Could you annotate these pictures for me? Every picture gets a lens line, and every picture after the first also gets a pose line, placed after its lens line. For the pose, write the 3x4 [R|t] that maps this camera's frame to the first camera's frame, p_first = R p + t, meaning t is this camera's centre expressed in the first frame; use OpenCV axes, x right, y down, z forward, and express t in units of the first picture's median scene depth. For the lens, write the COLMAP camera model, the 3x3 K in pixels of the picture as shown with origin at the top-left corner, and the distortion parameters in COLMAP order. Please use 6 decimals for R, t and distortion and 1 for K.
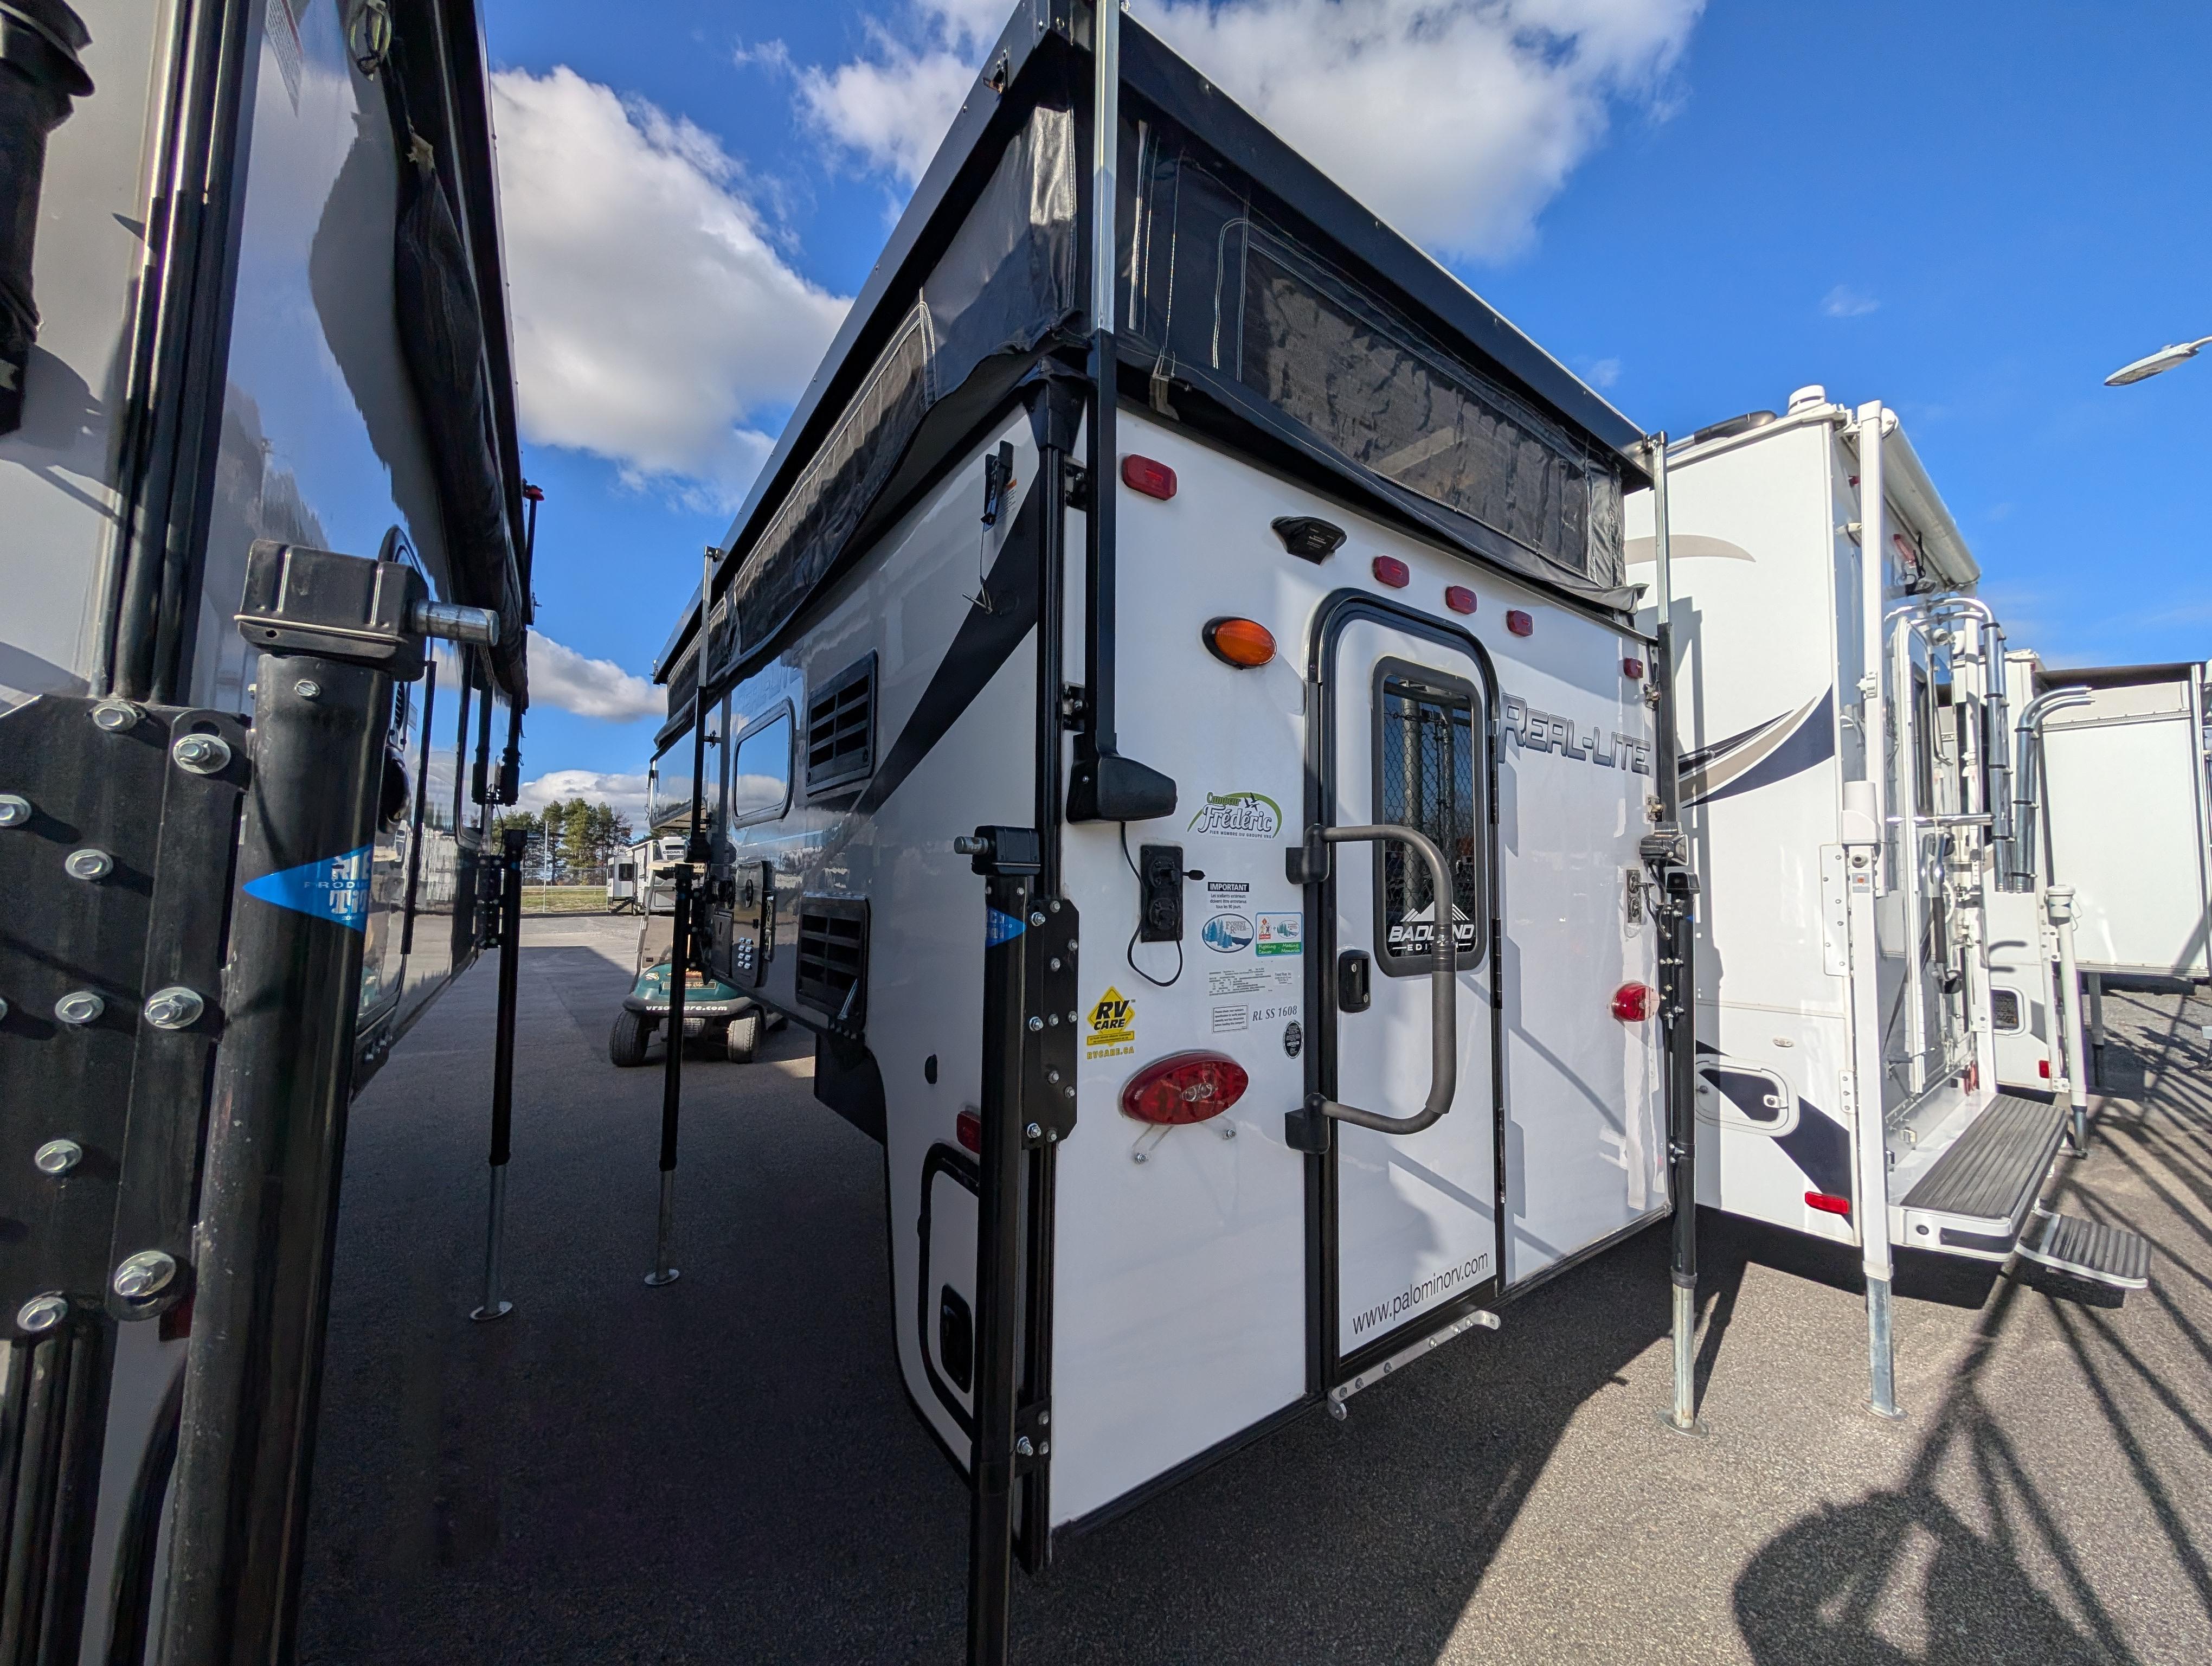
lens RADIAL K [[792.5, 0, 1109.3], [0, 792.5, 827.6], [0, 0, 1]] dist [0.000374, 0.000010]
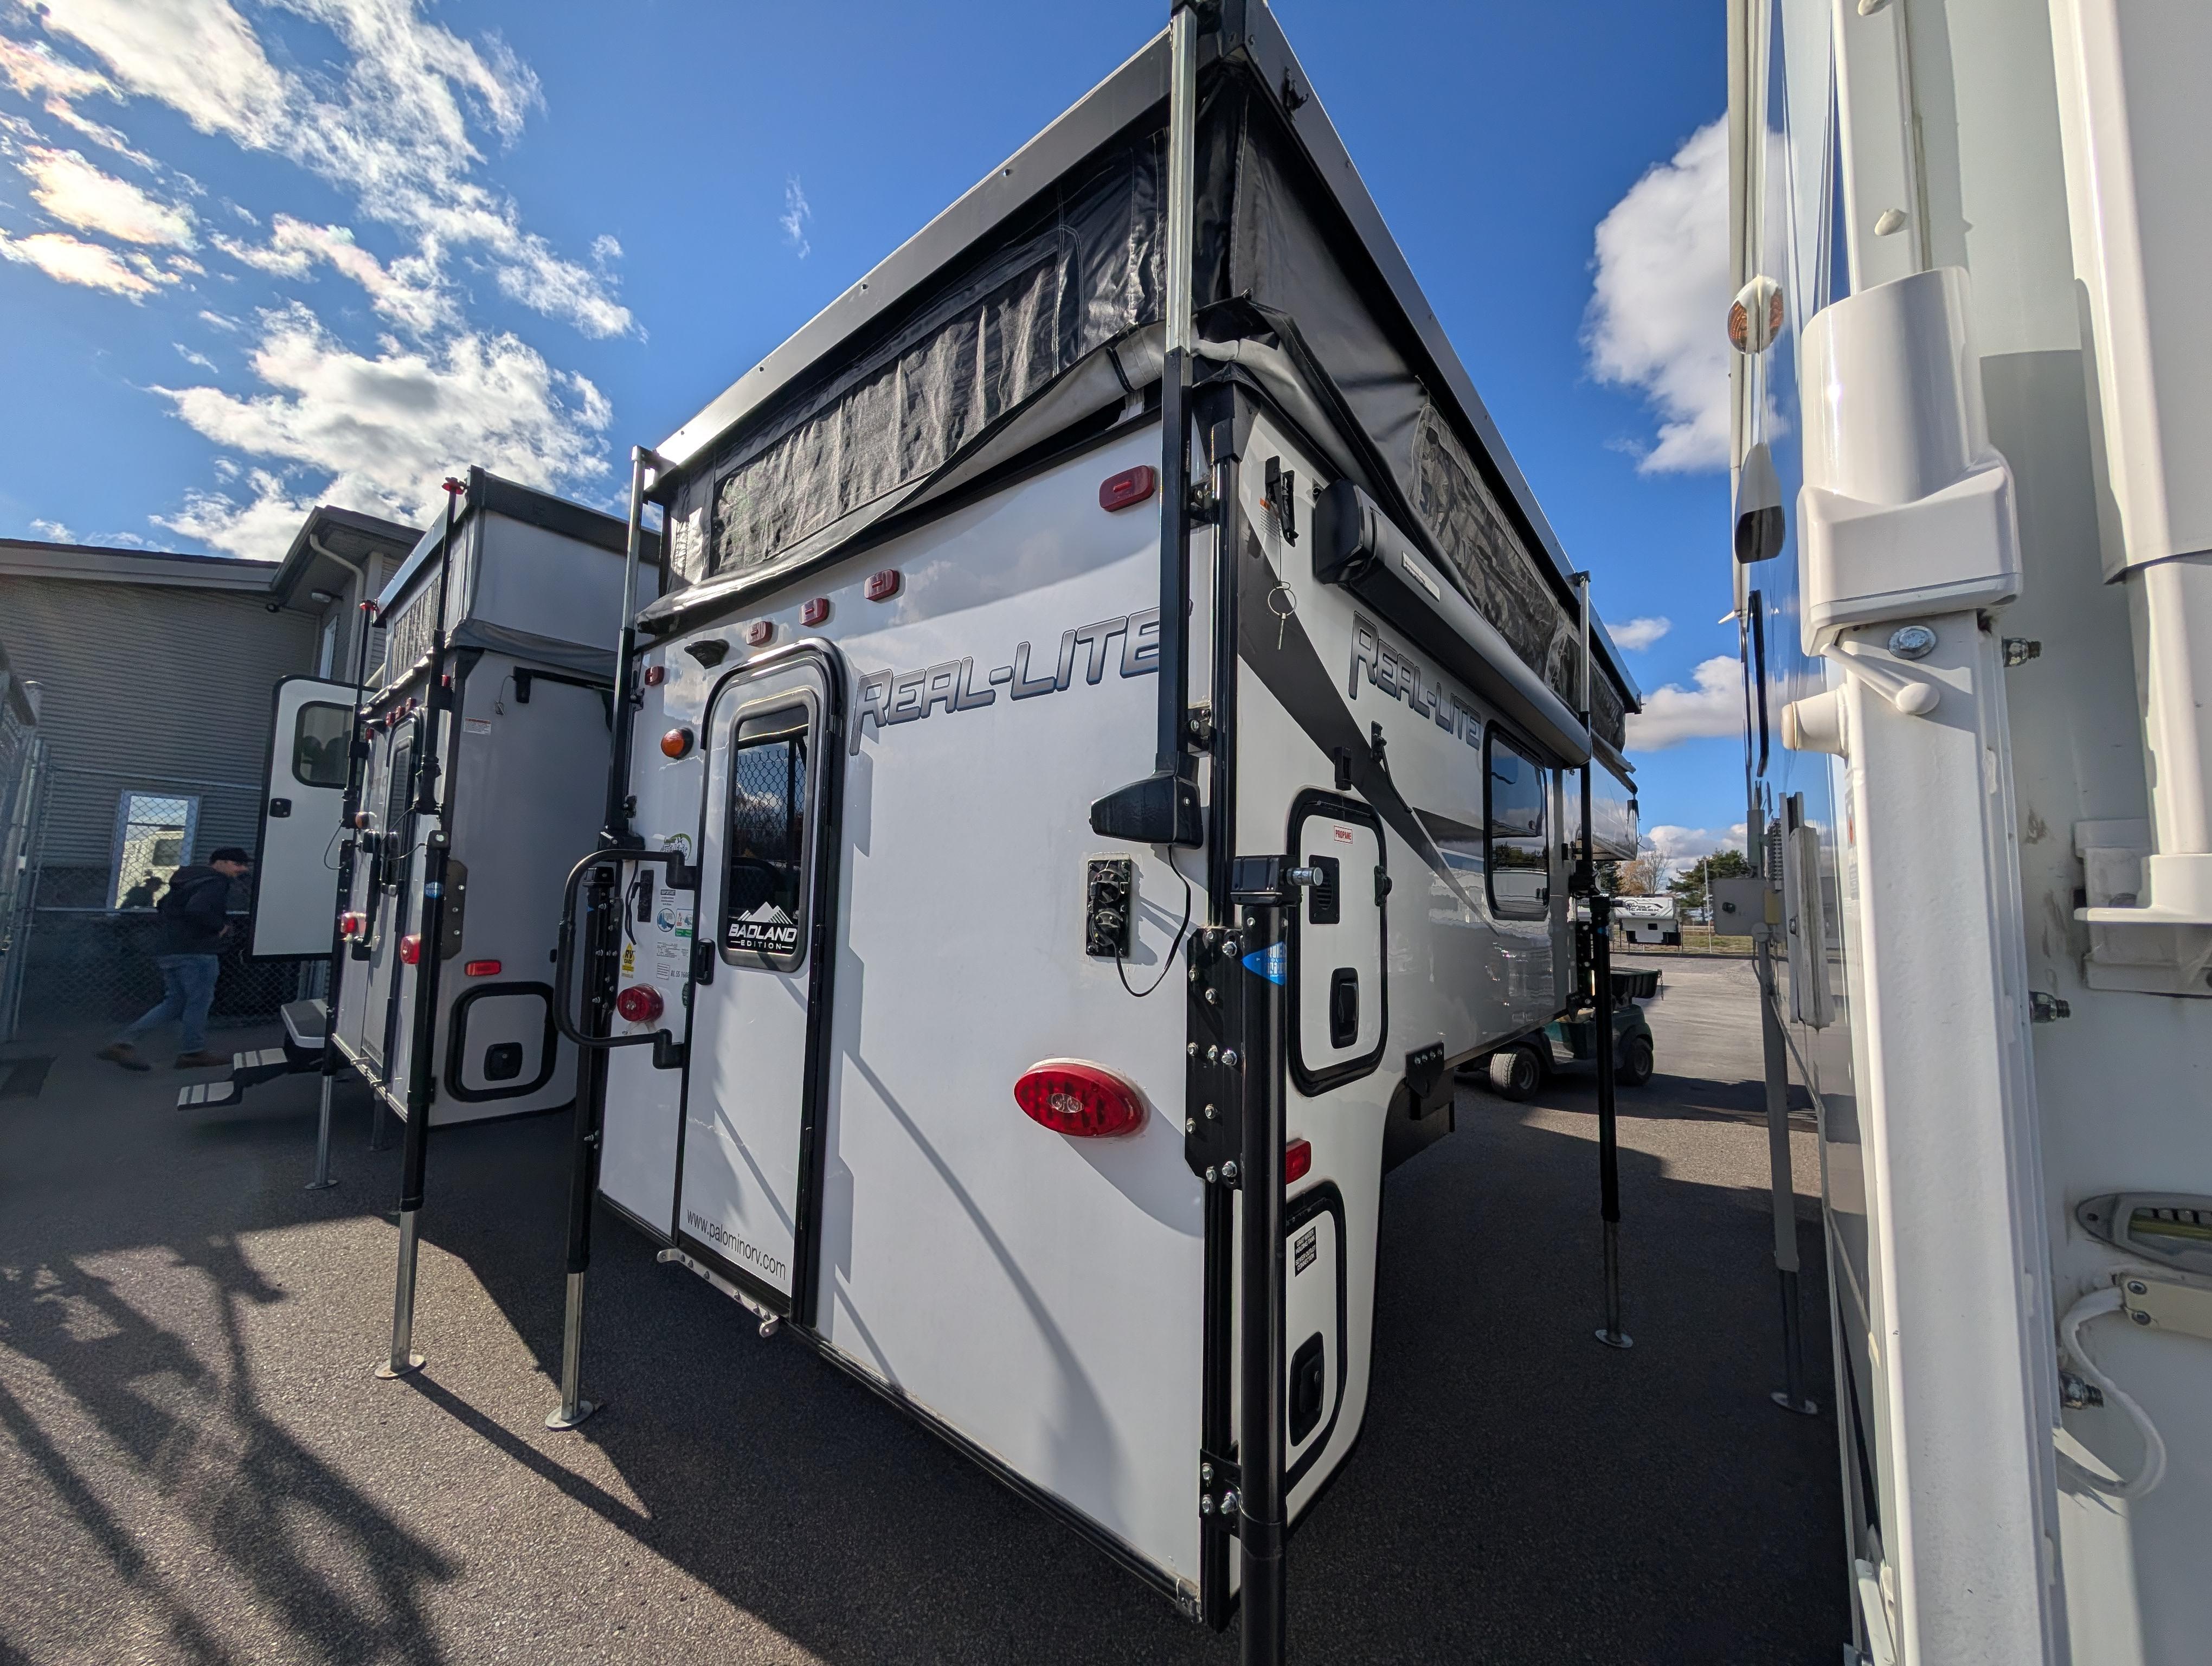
lens RADIAL K [[792.5, 0, 1104.7], [0, 792.5, 835.0], [0, 0, 1]] dist [0.000374, 0.000010]
pose [[0.254028, -0.099903, -0.962023, 1.561171], [0.045467, 0.994785, -0.091300, 0.115013], [0.966128, -0.020548, 0.257246, 1.134817]]
